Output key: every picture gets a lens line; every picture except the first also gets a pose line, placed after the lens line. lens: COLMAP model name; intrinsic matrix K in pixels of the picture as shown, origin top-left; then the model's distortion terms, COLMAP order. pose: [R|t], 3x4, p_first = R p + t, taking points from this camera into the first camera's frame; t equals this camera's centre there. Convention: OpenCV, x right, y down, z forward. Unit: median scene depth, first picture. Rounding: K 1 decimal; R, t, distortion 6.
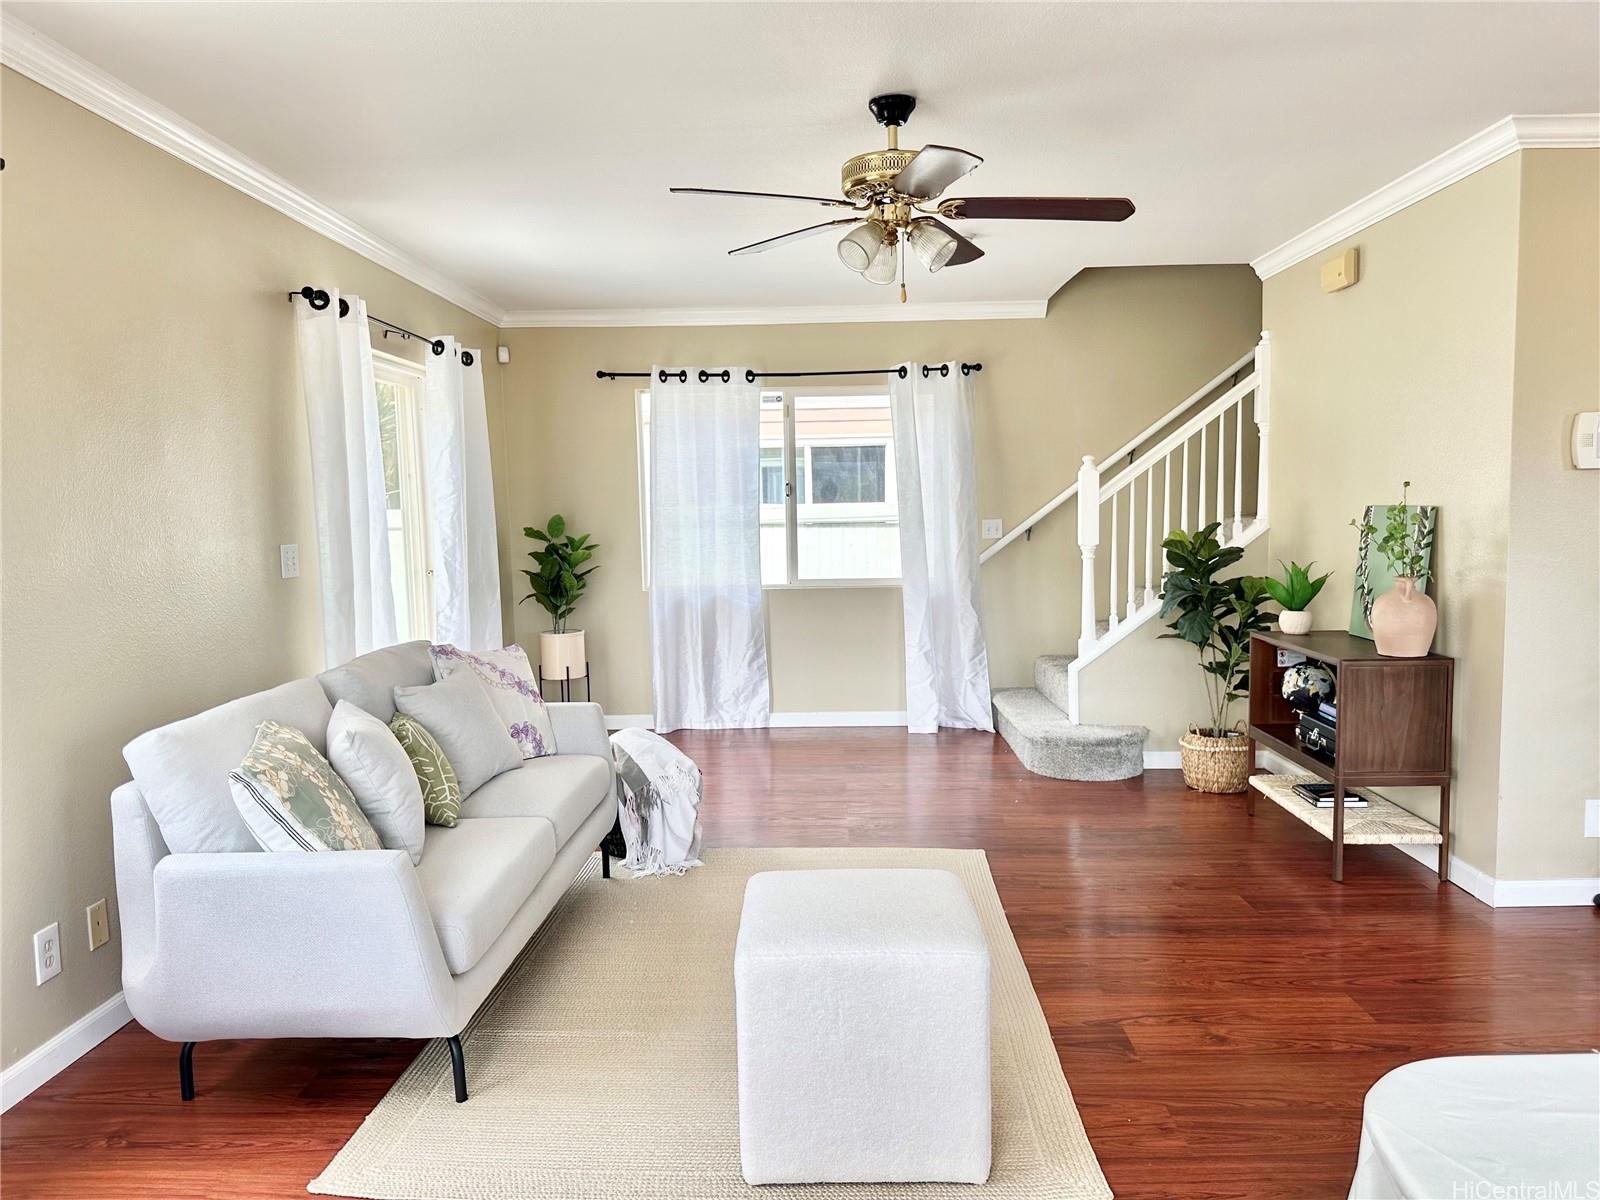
lens RADIAL K [[1147.3, 0, 822.0], [0, 1147.3, 594.4], [0, 0, 1]] dist [0.150683, -0.232936]
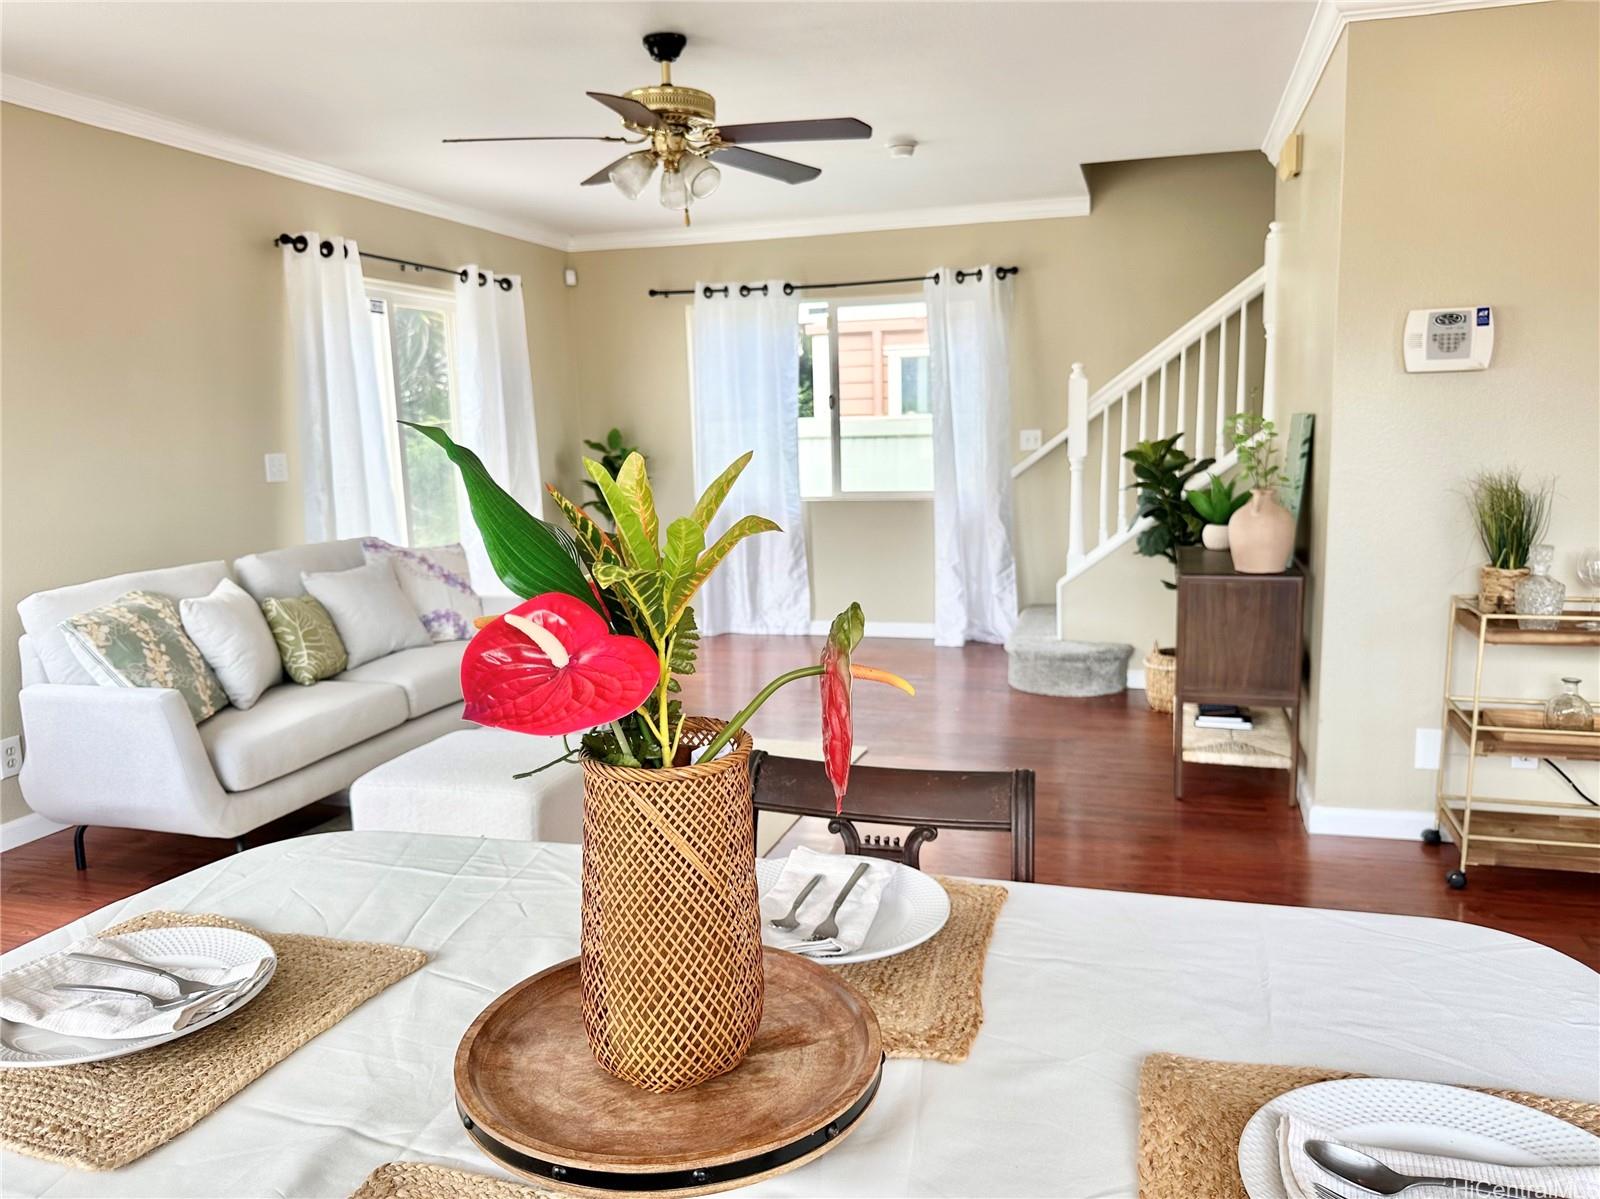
lens RADIAL K [[1199.5, 0, 800.0], [0, 1199.5, 599.5], [0, 0, 1]] dist [0.149834, -0.275226]
pose [[0.962291, 0.033192, -0.269990, 0.283353], [-0.013103, 0.997031, 0.075875, 0.002785], [0.271707, -0.069476, 0.959869, -0.044859]]
